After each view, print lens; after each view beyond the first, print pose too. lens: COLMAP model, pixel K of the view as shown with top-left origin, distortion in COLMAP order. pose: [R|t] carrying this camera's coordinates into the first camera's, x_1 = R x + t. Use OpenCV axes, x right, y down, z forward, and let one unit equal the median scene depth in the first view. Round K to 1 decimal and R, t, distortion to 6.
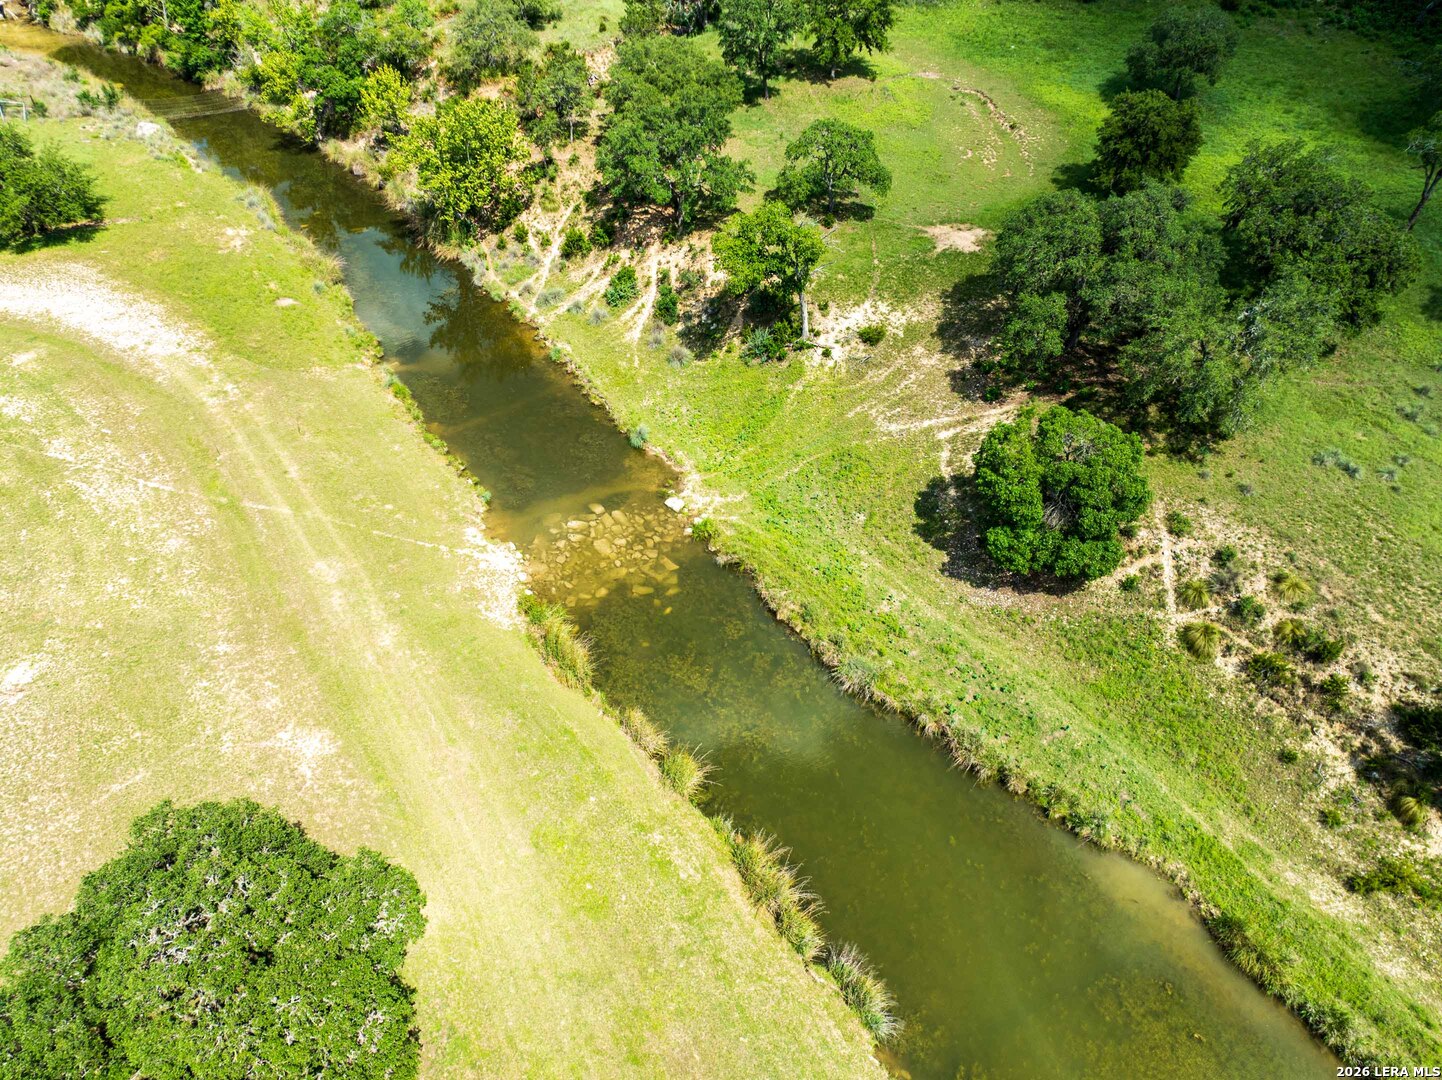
lens RADIAL K [[1015.5, 0, 720.0], [0, 1015.5, 537.0], [0, 0, 1]] dist [-0.052186, 0.025819]
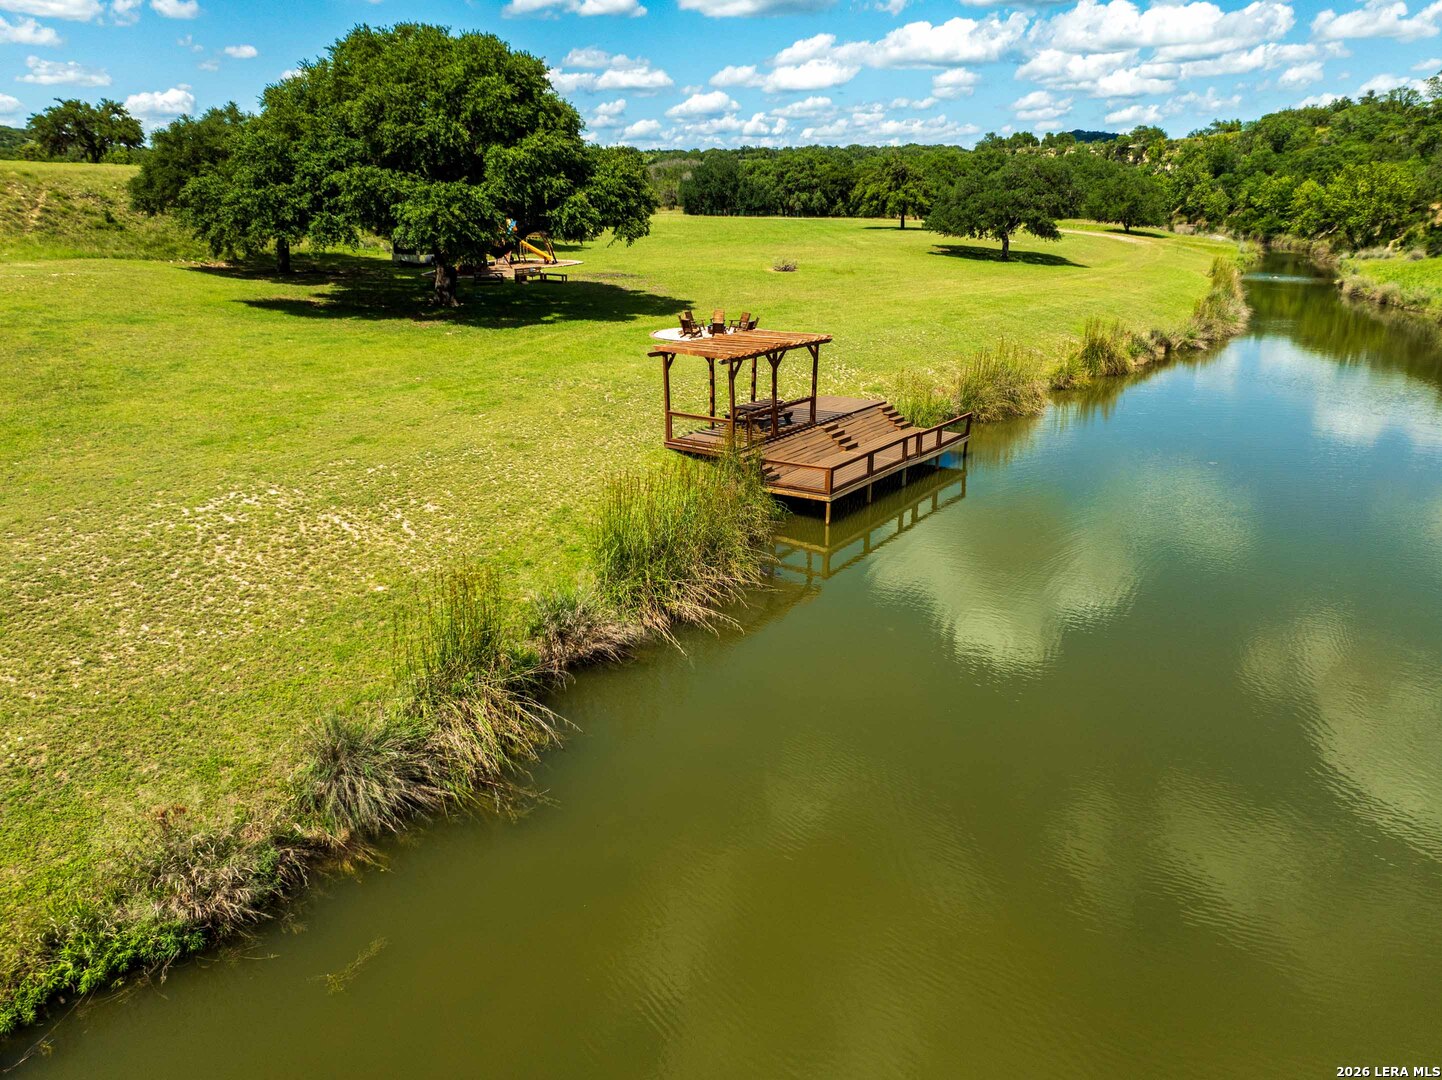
lens RADIAL K [[1018.6, 0, 722.0], [0, 1018.6, 534.5], [0, 0, 1]] dist [-0.057032, 0.032129]
pose [[0.483943, 0.273585, -0.831234, 0.854667], [-0.583116, 0.809085, -0.073195, 0.925271], [0.652514, 0.520128, 0.551083, -0.323861]]
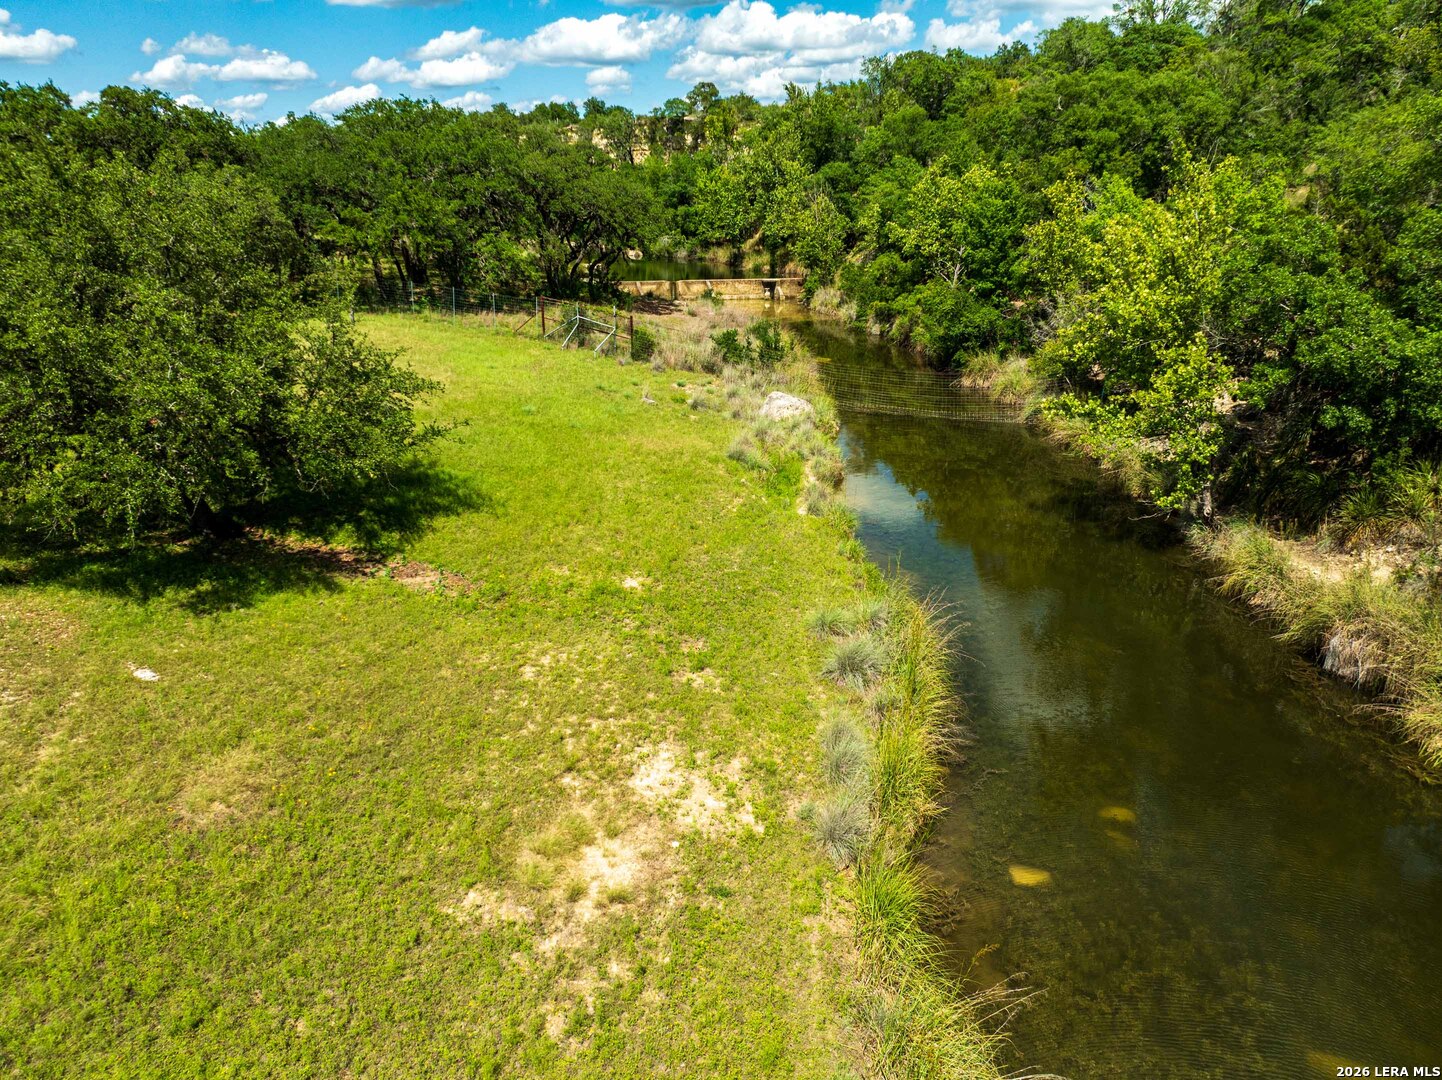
lens RADIAL K [[1011.4, 0, 721.0], [0, 1011.4, 540.0], [0, 0, 1]] dist [-0.045073, 0.013510]
pose [[0.723915, 0.220377, -0.653744, -0.465256], [-0.459072, 0.861230, -0.218027, -0.394930], [0.514976, 0.457949, 0.724626, 1.083850]]
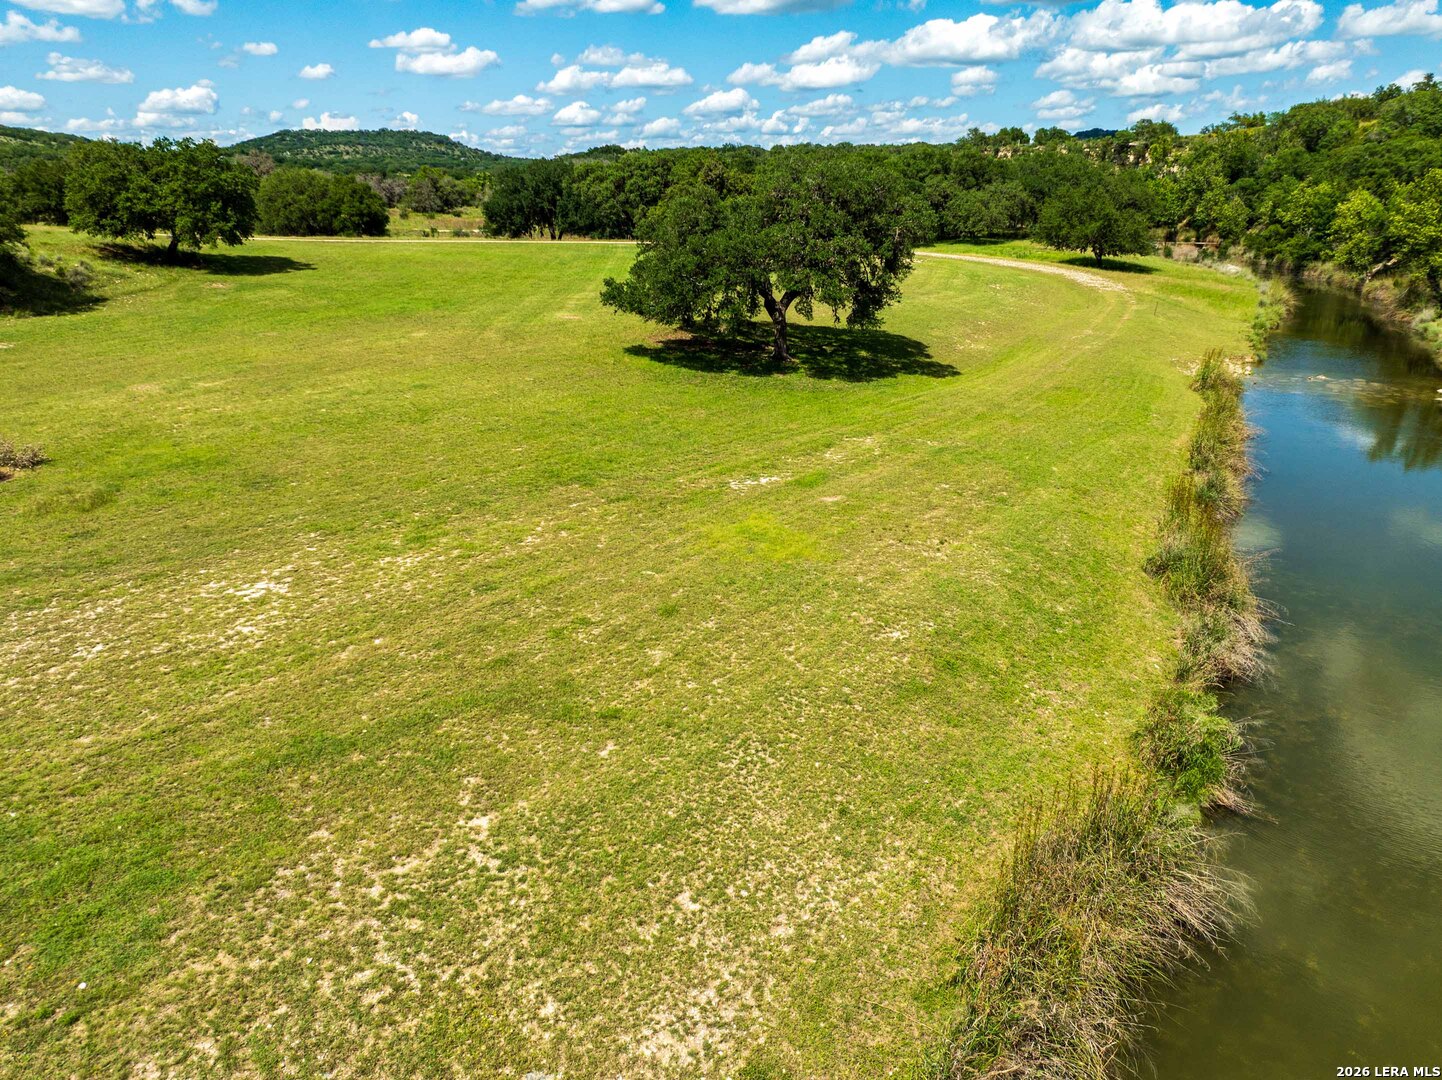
lens RADIAL K [[1015.5, 0, 720.0], [0, 1015.5, 537.0], [0, 0, 1]] dist [-0.052186, 0.025819]
pose [[0.465426, 0.281911, -0.838990, 0.383802], [-0.592158, 0.803699, -0.058444, 0.450482], [0.657820, 0.524016, 0.540998, 0.159633]]
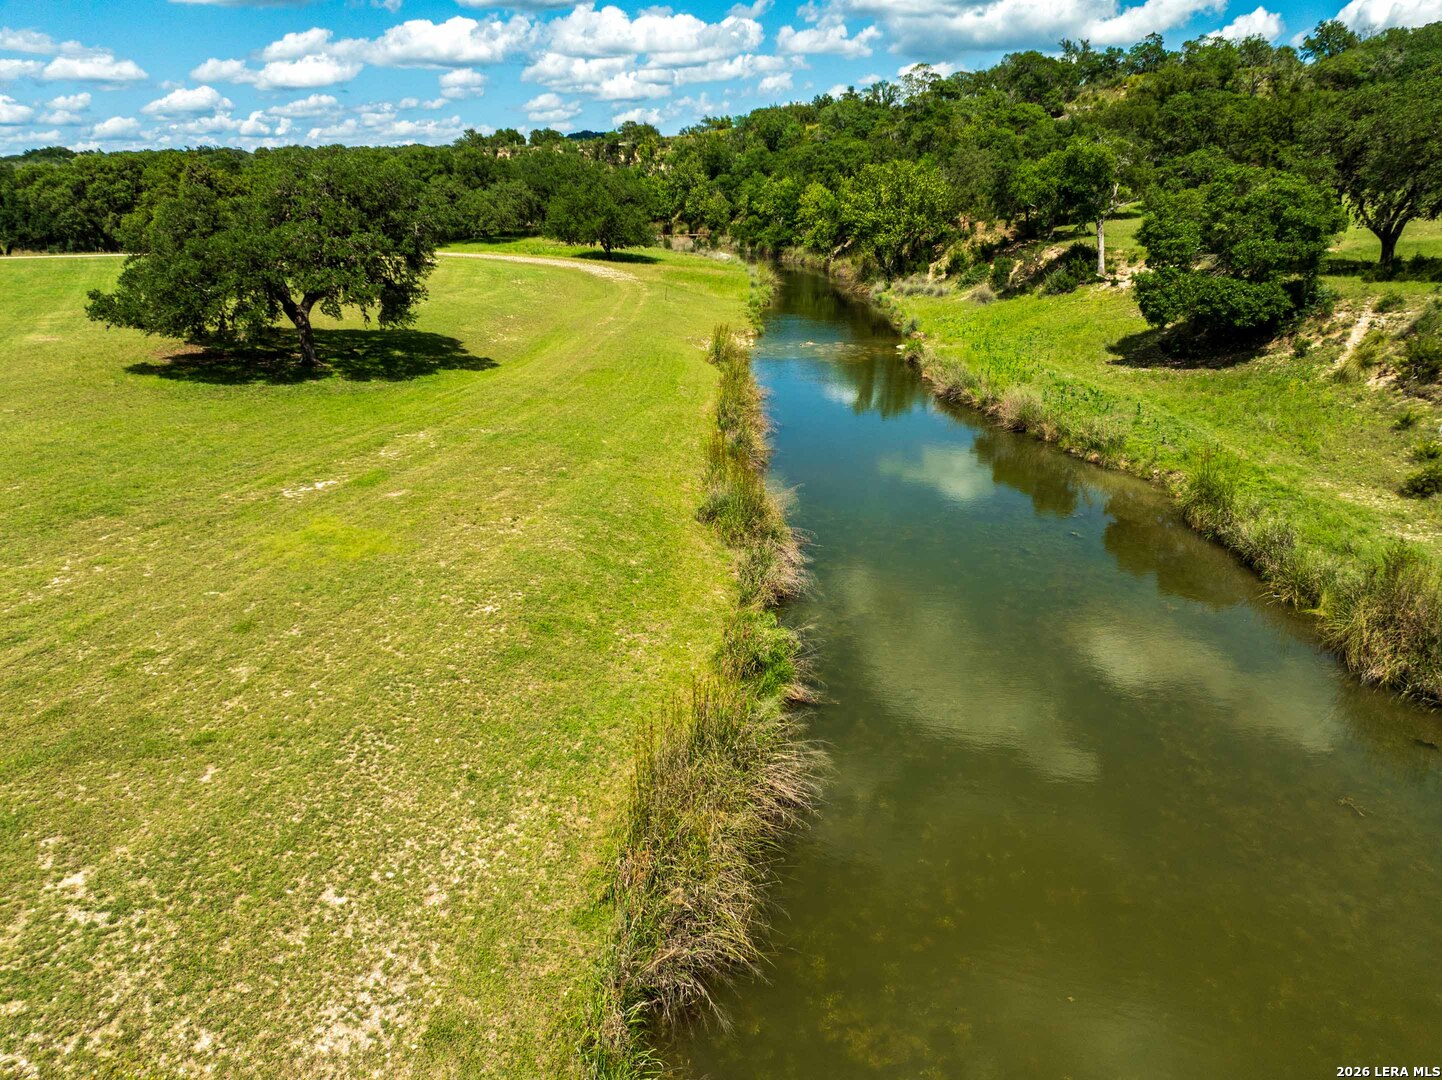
lens RADIAL K [[1015.5, 0, 720.0], [0, 1015.5, 537.0], [0, 0, 1]] dist [-0.052186, 0.025819]
pose [[0.808900, 0.180635, -0.559510, 0.388979], [-0.386763, 0.880229, -0.274977, 0.462441], [0.442826, 0.438826, 0.781880, 0.153384]]
